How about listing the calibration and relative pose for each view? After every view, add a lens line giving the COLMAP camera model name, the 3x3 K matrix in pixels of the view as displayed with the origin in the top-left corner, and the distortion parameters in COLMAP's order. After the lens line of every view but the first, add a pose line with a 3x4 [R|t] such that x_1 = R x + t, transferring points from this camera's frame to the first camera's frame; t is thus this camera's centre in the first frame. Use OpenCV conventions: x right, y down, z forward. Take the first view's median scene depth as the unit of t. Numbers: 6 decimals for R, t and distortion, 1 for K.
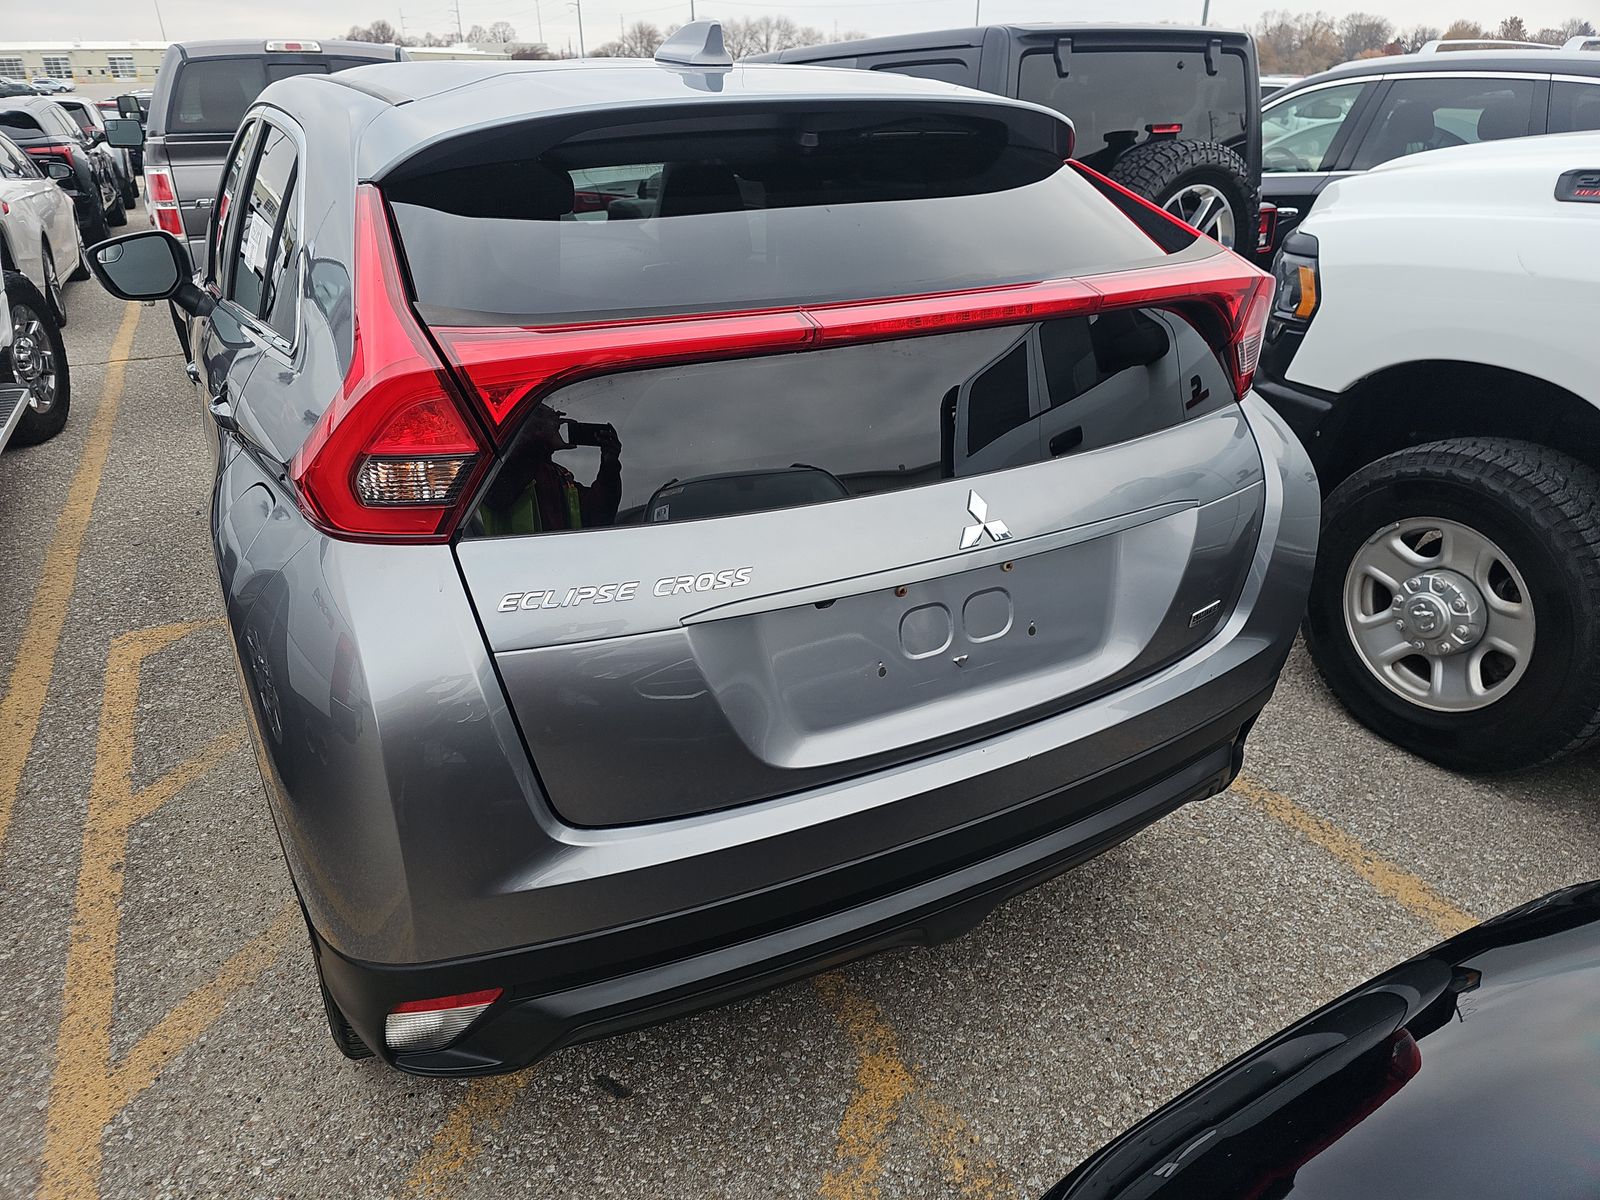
lens RADIAL K [[1052.5, 0, 795.3], [0, 1052.5, 605.0], [0, 0, 1]] dist [0.045569, -0.041275]
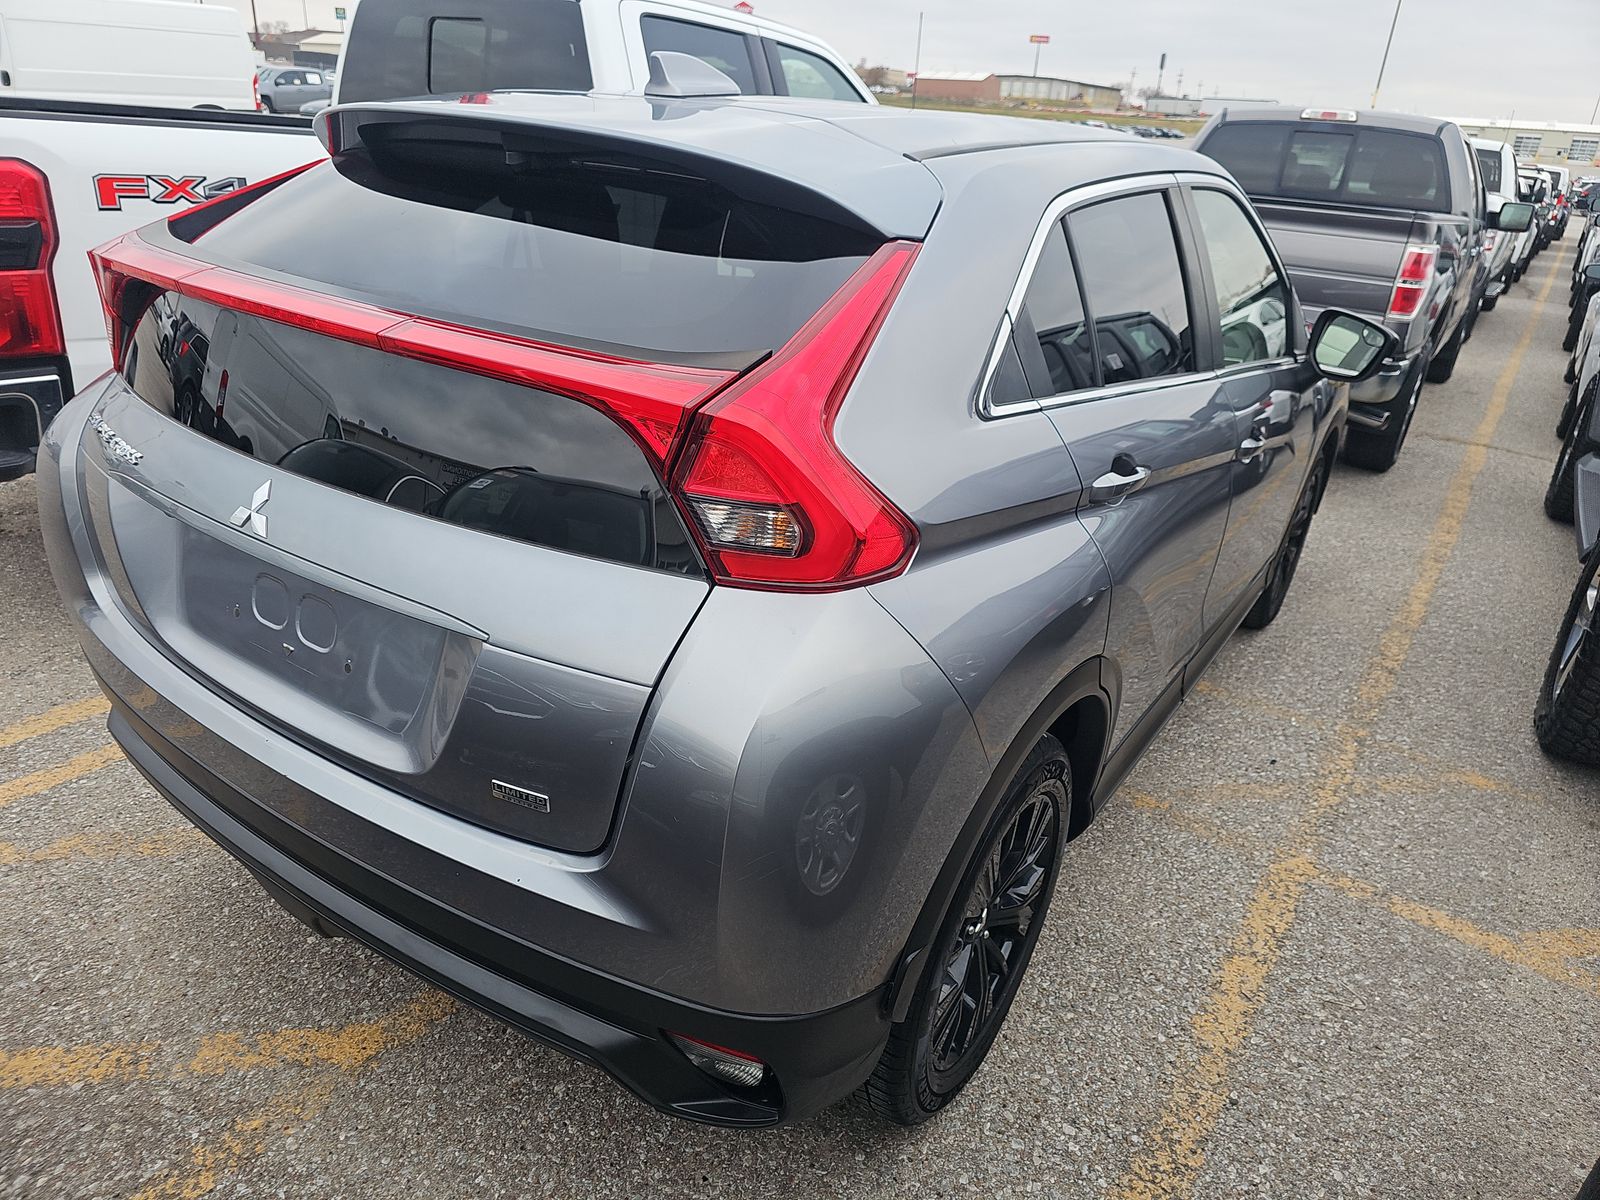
lens RADIAL K [[1052.5, 0, 795.3], [0, 1052.5, 605.0], [0, 0, 1]] dist [0.045569, -0.041275]
pose [[0.465780, 0.404685, -0.786943, 0.787955], [-0.450685, 0.873808, 0.182601, -0.264415], [0.761532, 0.269612, 0.589388, 0.510900]]
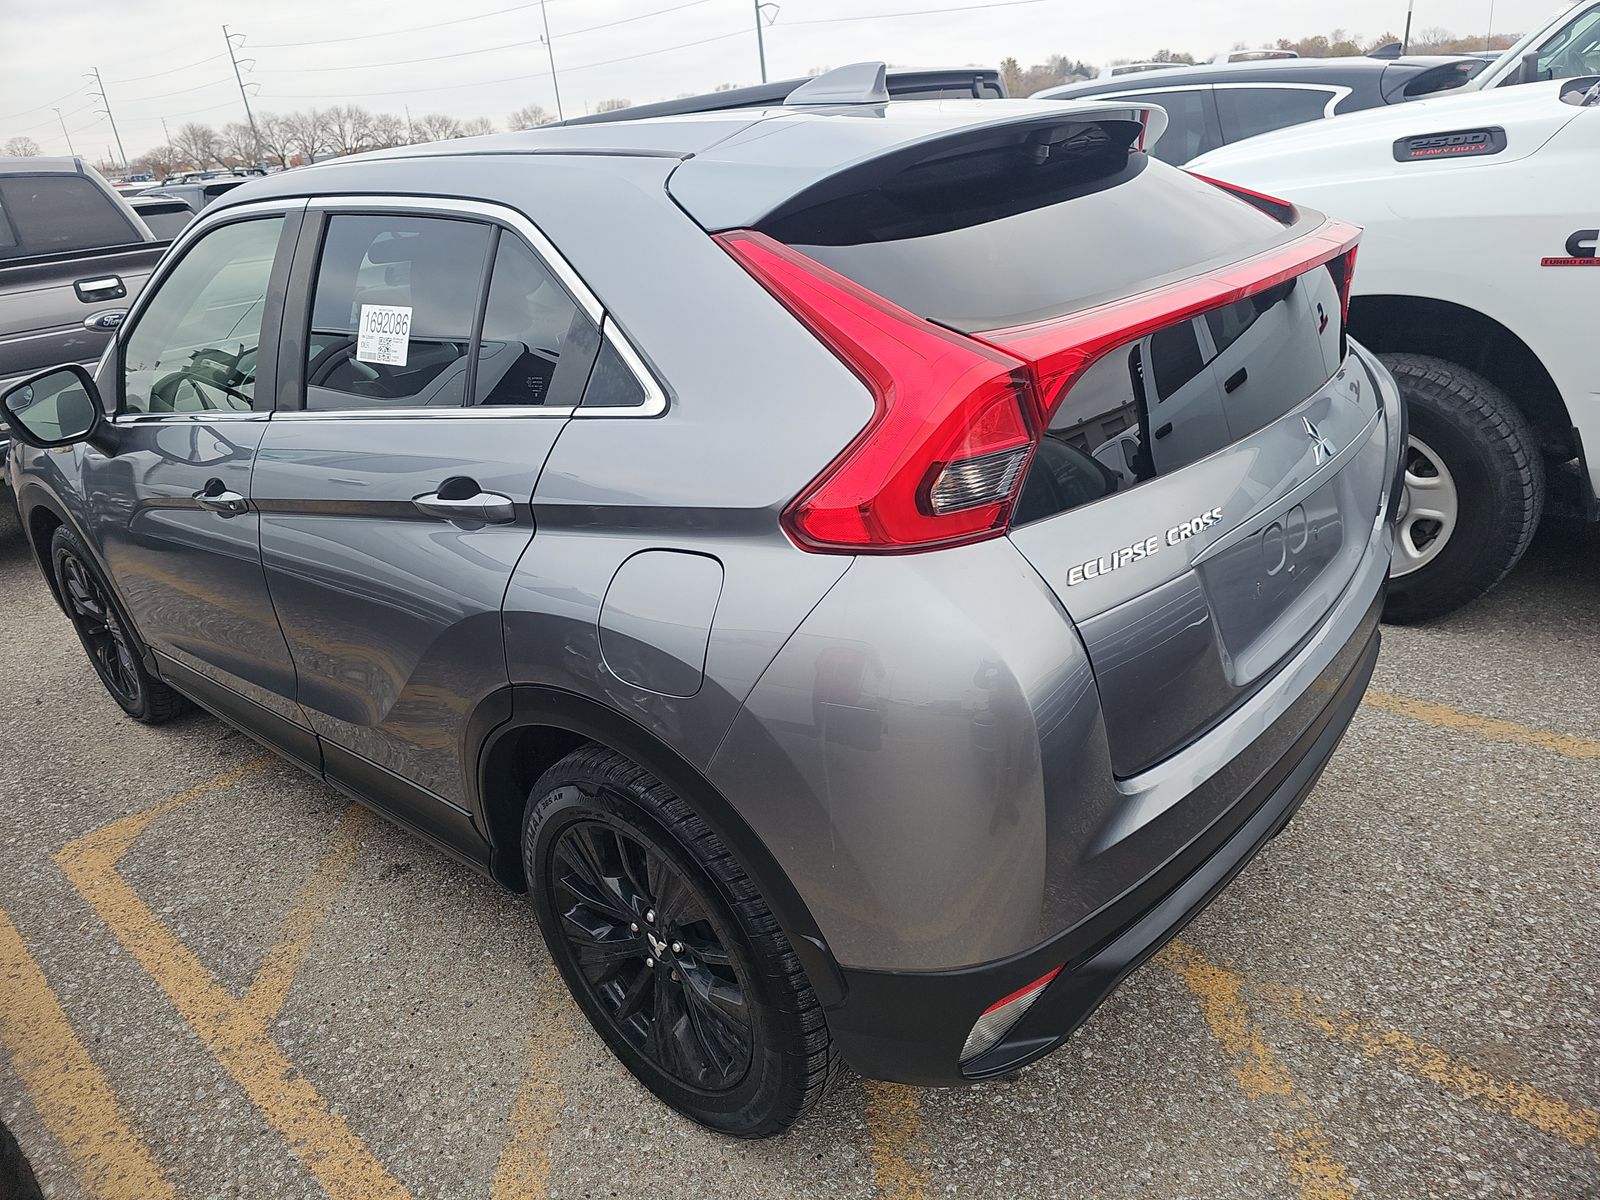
lens RADIAL K [[1044.1, 0, 820.5], [0, 1044.1, 597.4], [0, 0, 1]] dist [0.059399, -0.057756]
pose [[0.929108, -0.218652, 0.298244, -0.450922], [0.235067, 0.971776, -0.019855, -0.010689], [-0.285485, 0.088555, 0.954283, 0.033809]]
